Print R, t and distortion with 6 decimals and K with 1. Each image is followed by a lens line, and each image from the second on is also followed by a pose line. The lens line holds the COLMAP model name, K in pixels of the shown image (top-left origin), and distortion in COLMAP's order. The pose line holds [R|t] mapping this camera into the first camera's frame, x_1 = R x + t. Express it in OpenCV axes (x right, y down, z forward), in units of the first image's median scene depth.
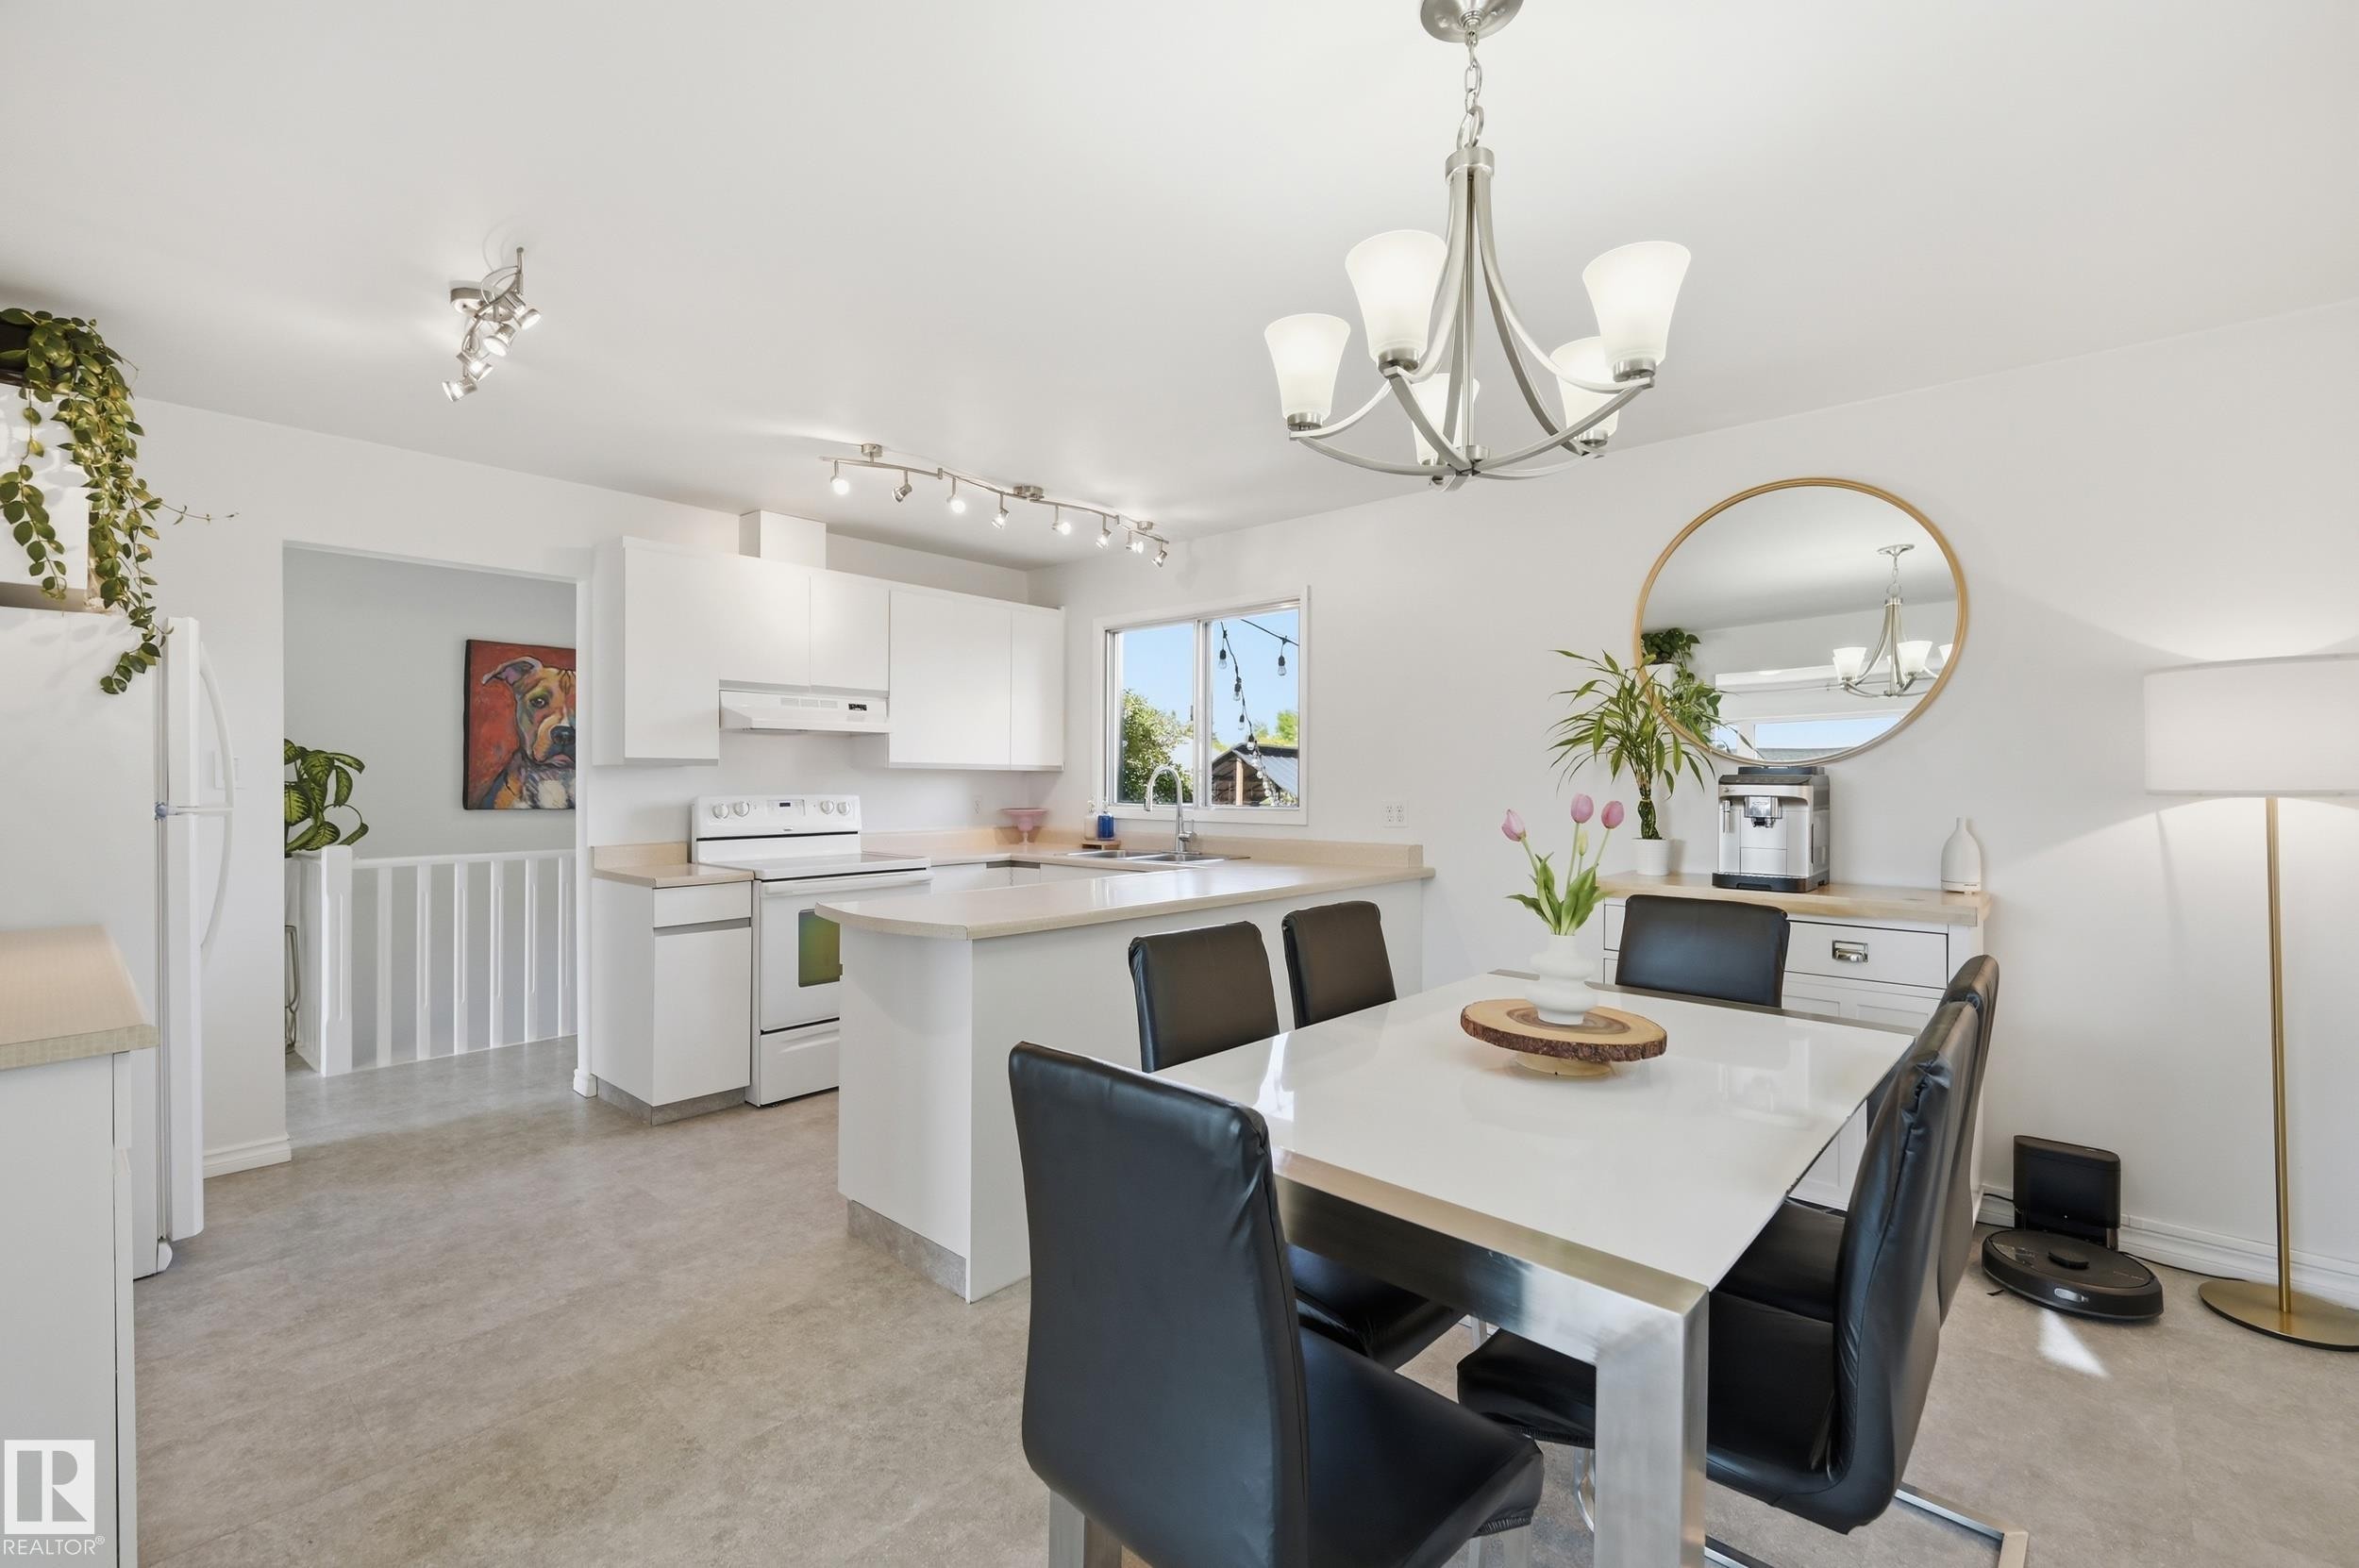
lens RADIAL K [[1019.0, 0, 1179.5], [0, 1019.0, 784.0], [0, 0, 1]] dist [0.000910, 0.000036]
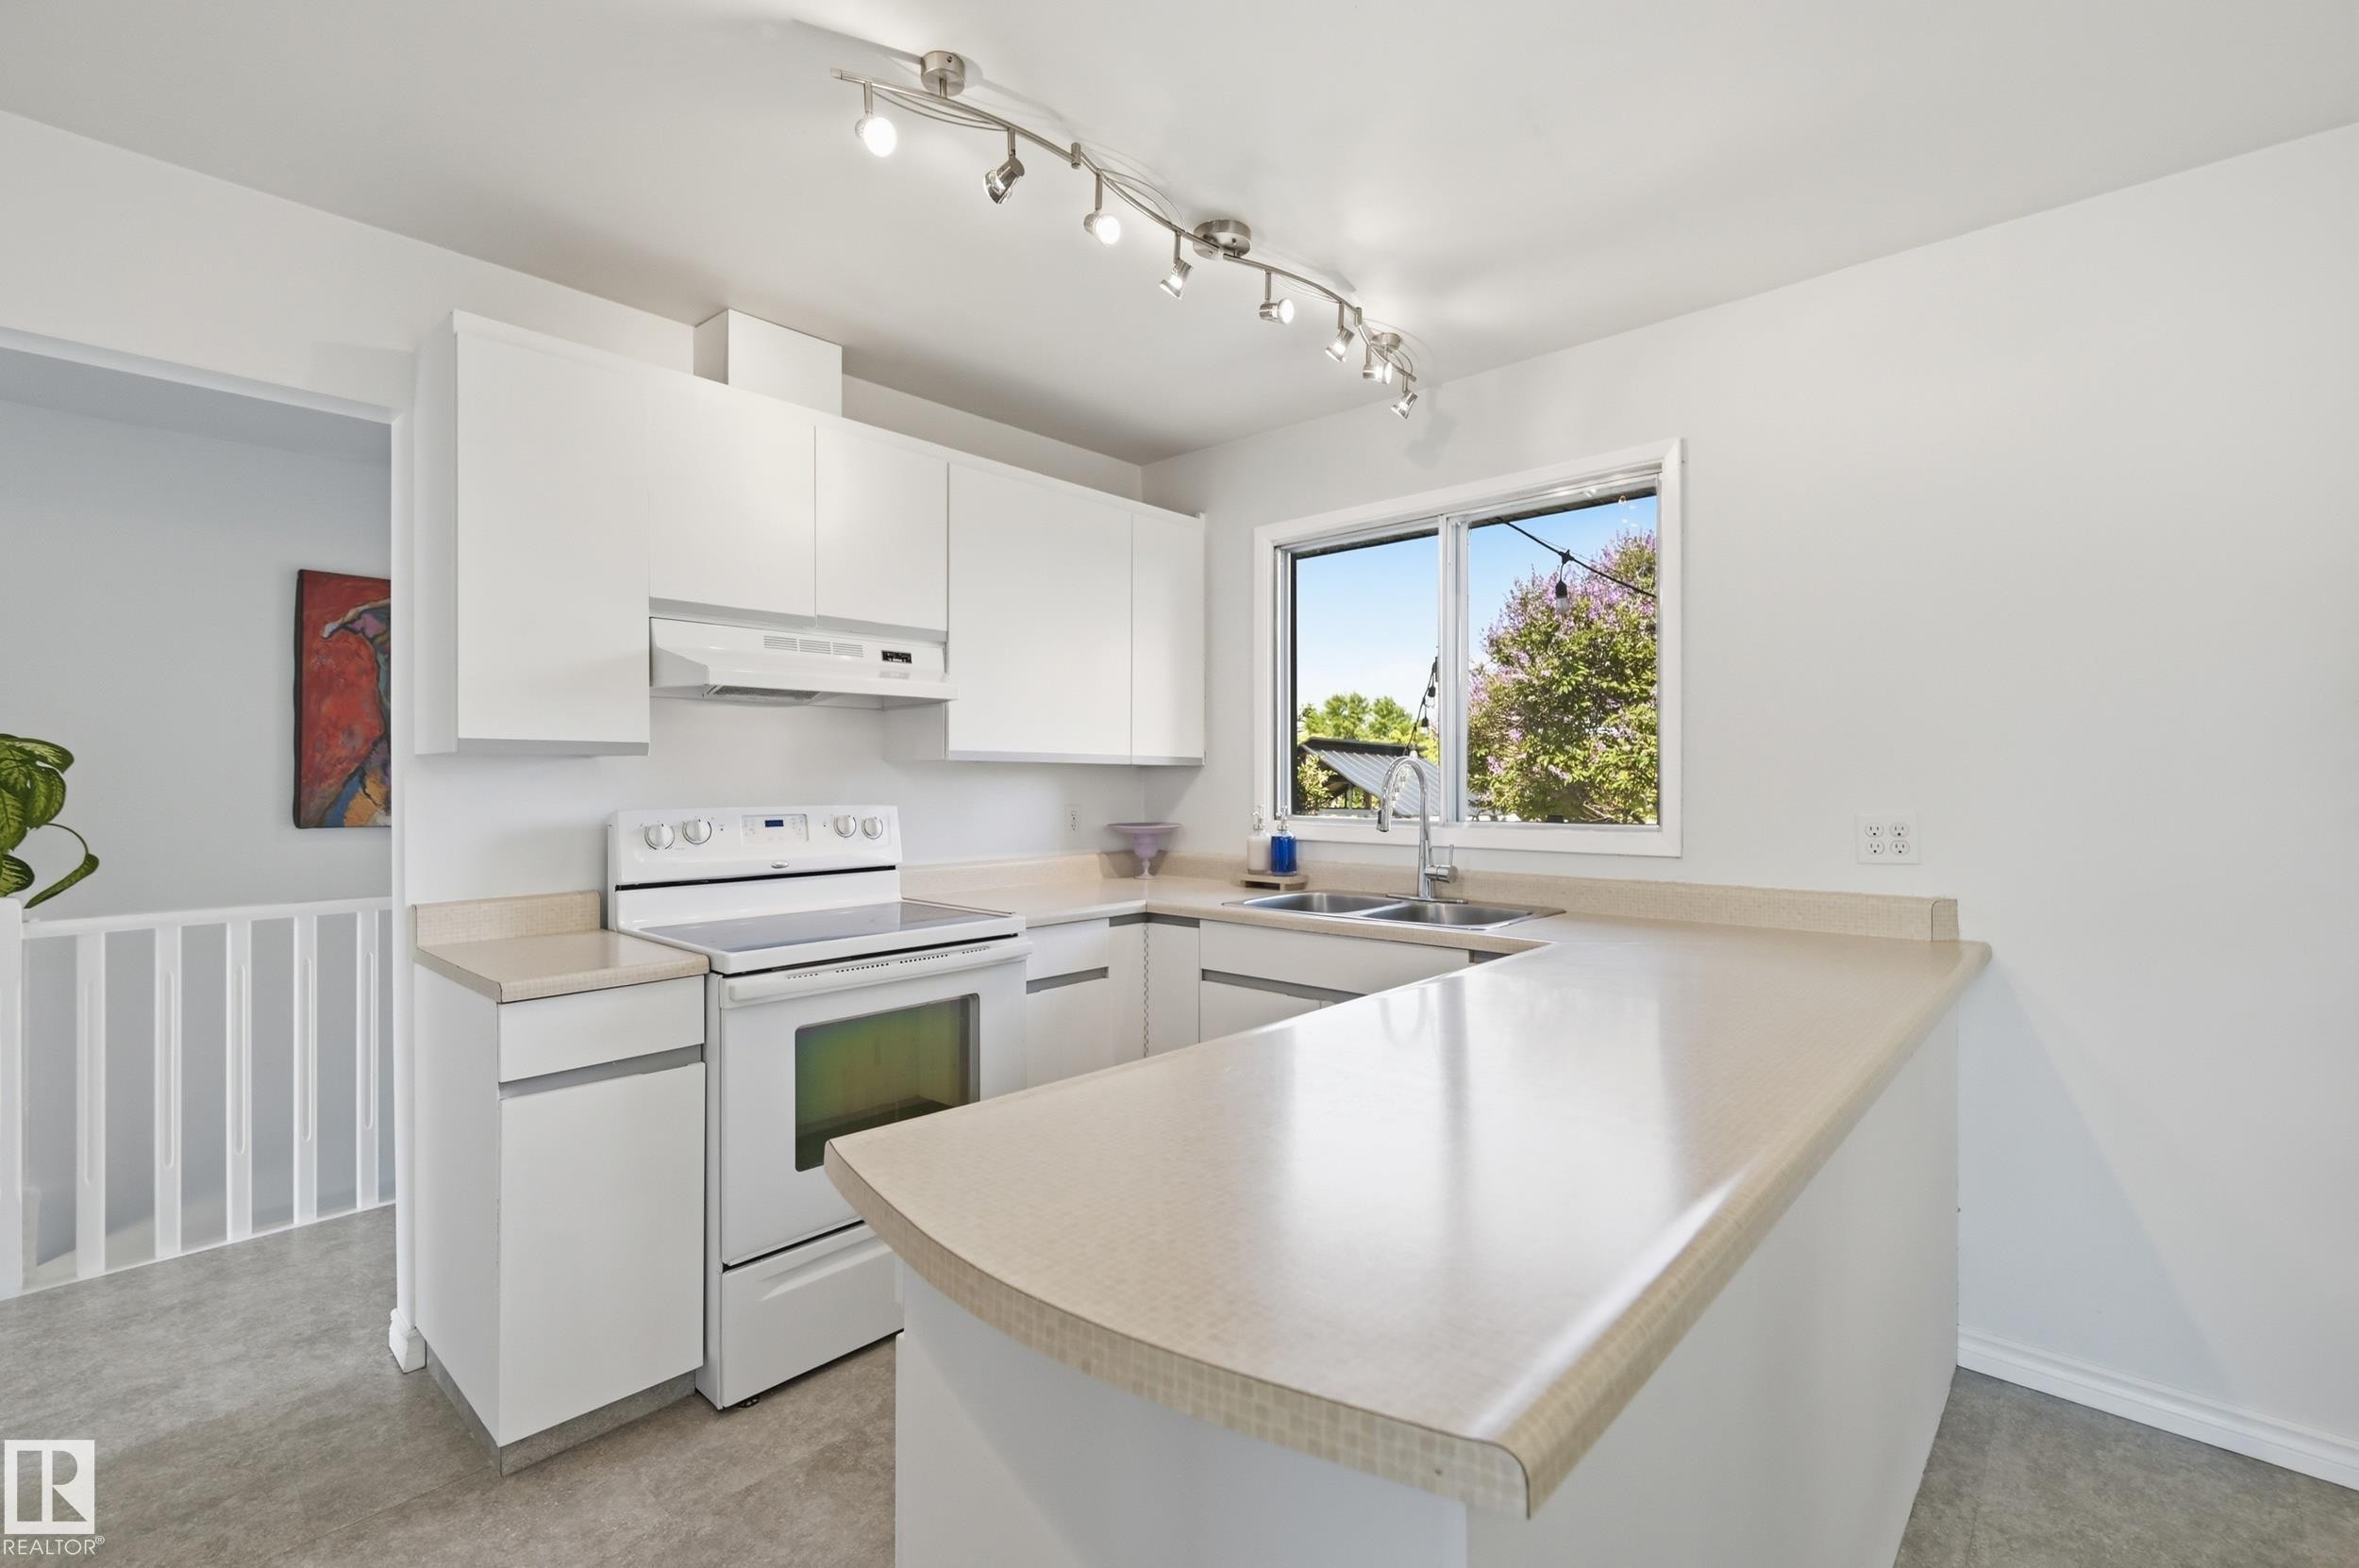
lens RADIAL K [[1038.8, 0, 1179.5], [0, 1038.8, 784.0], [0, 0, 1]] dist [-0.001218, 0.000008]
pose [[0.999875, -0.003291, -0.015444, -0.149258], [0.003279, 0.999994, -0.000783, -0.001014], [0.015447, 0.000733, 0.999880, 0.418805]]
